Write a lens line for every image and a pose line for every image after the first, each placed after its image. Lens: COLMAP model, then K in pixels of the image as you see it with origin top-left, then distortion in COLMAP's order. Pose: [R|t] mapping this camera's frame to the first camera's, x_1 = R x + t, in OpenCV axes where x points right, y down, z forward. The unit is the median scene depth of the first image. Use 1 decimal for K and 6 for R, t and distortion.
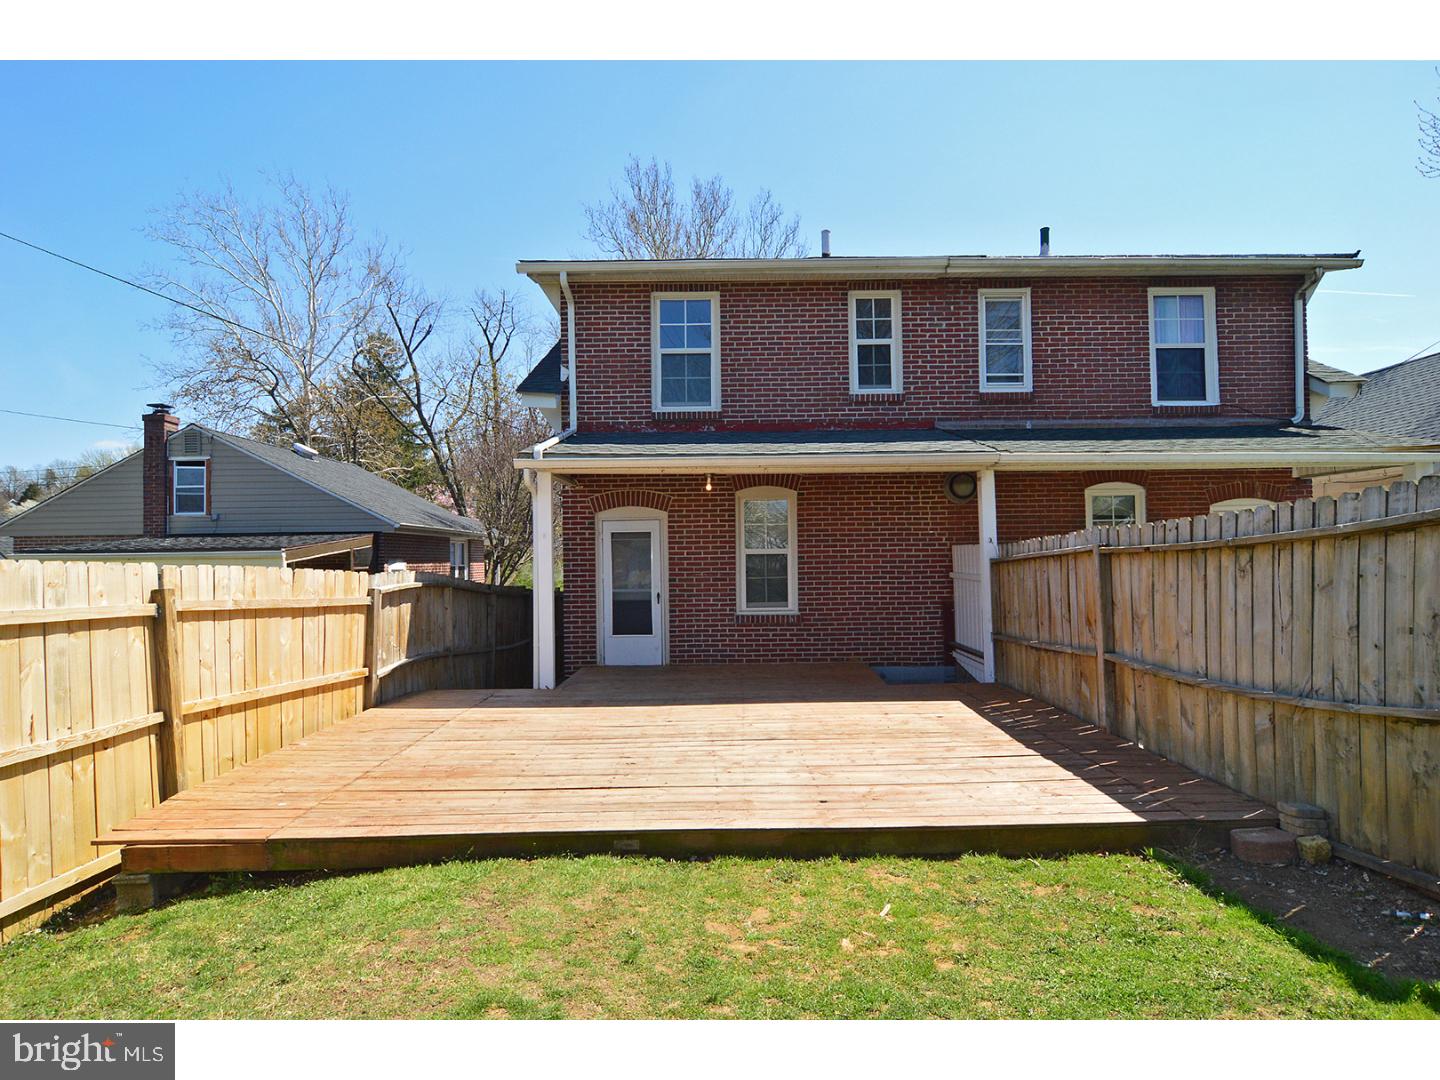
lens RADIAL K [[780.9, 0, 718.0], [0, 780.9, 548.8], [0, 0, 1]] dist [-0.004853, -0.008606]
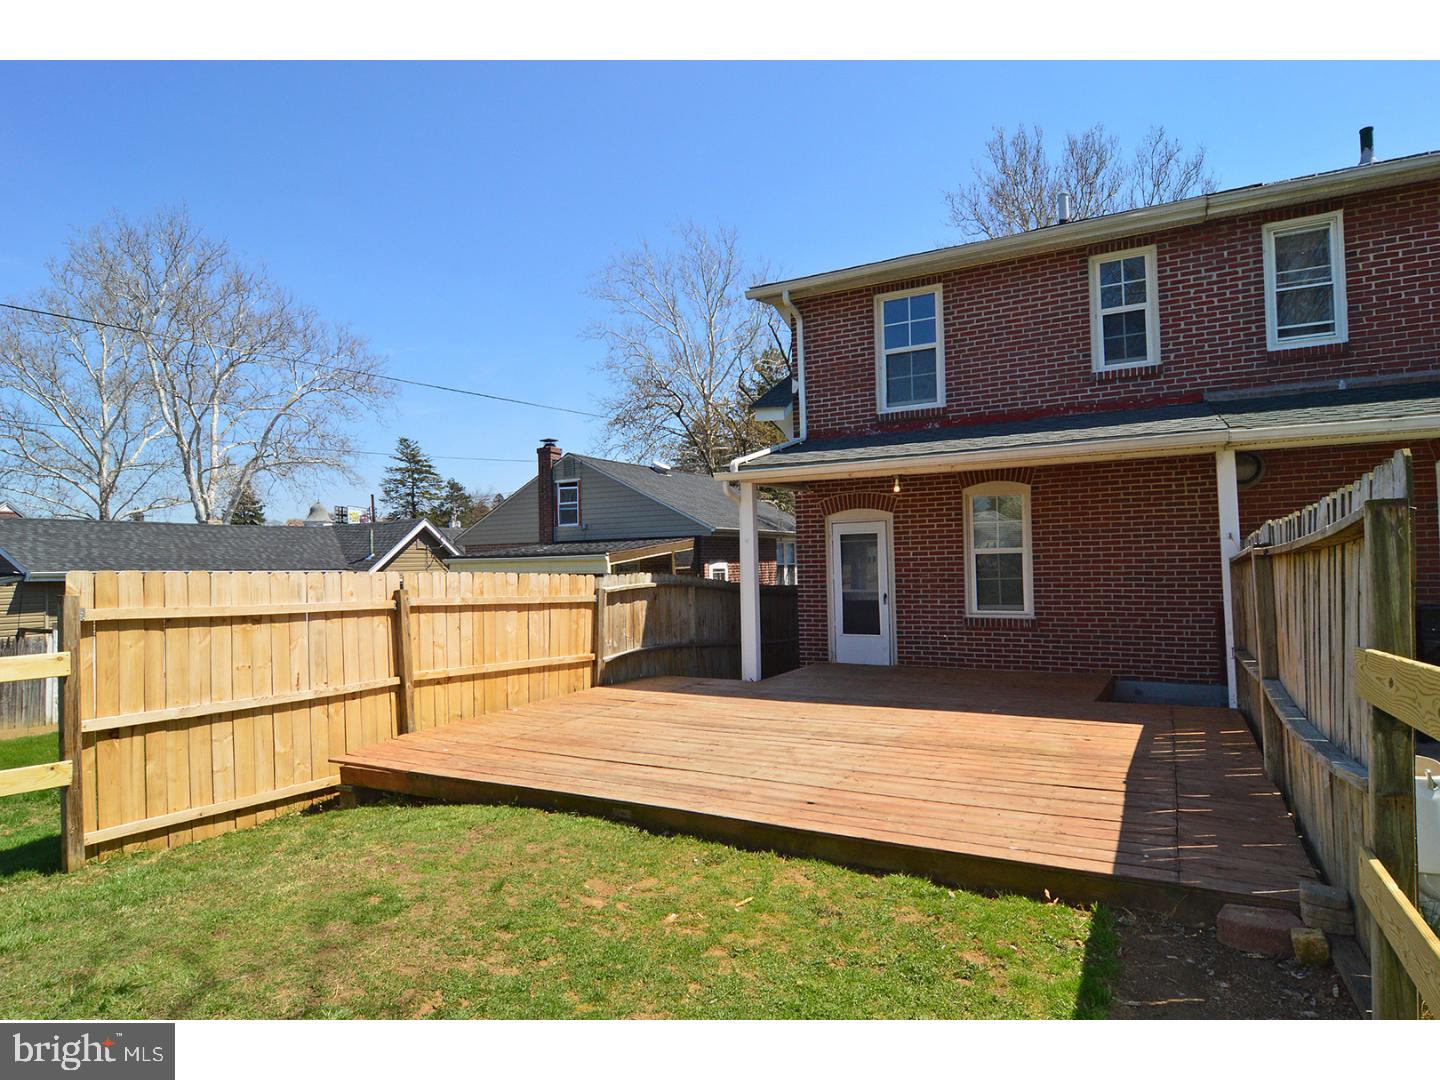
lens RADIAL K [[780.9, 0, 718.0], [0, 780.9, 548.8], [0, 0, 1]] dist [-0.004853, -0.008606]
pose [[0.878235, -0.015029, -0.477993, 0.216516], [0.018175, 0.999833, 0.001956, -0.007070], [0.477884, -0.010405, 0.878361, 0.014933]]
